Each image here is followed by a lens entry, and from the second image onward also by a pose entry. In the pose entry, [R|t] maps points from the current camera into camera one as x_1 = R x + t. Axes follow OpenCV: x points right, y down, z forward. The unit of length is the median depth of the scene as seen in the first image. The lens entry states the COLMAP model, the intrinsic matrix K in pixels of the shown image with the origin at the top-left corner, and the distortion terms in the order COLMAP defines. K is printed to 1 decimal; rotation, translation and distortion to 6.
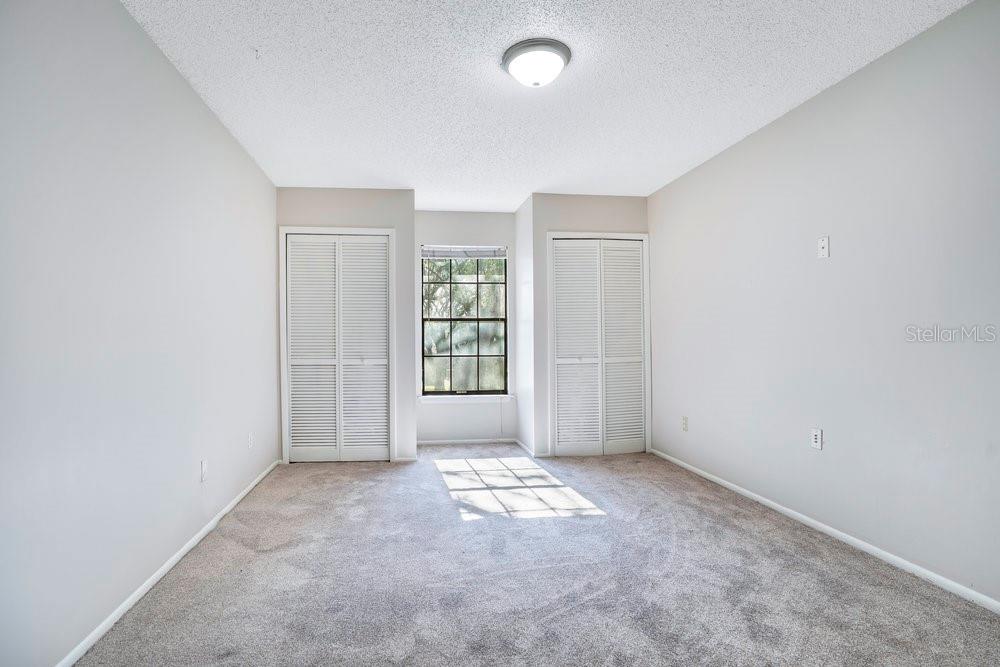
lens RADIAL K [[467.6, 0, 495.0], [0, 467.6, 336.3], [0, 0, 1]] dist [-0.060983, 0.041541]
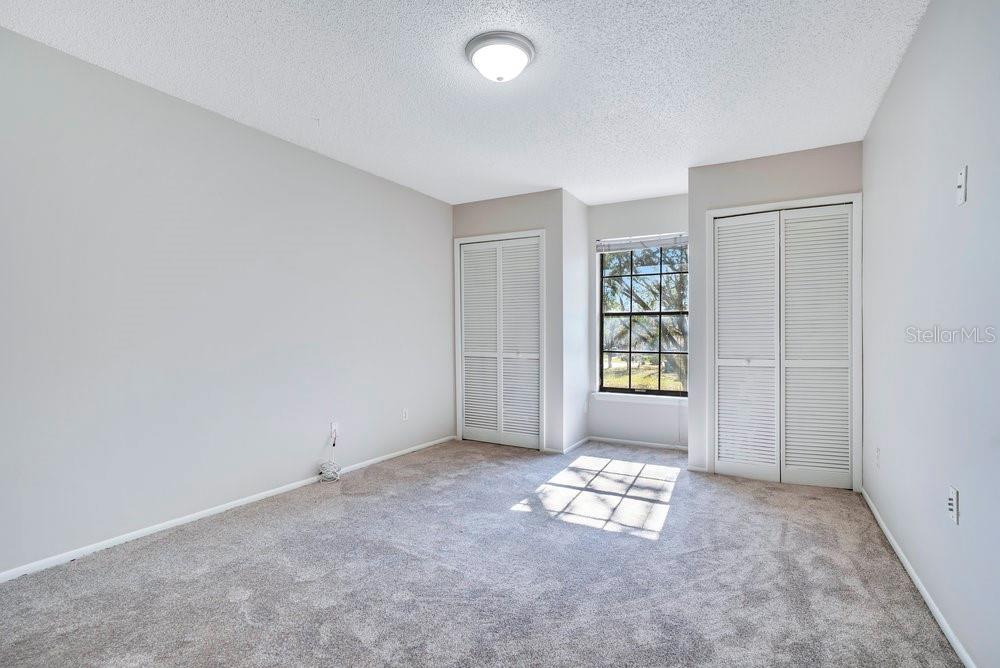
lens RADIAL K [[467.6, 0, 495.0], [0, 467.6, 336.8], [0, 0, 1]] dist [-0.060983, 0.041541]
pose [[0.810437, 0.008718, -0.585761, 0.331526], [-0.001930, 0.999924, 0.012211, -0.001870], [0.585823, -0.008766, 0.810392, 0.090824]]
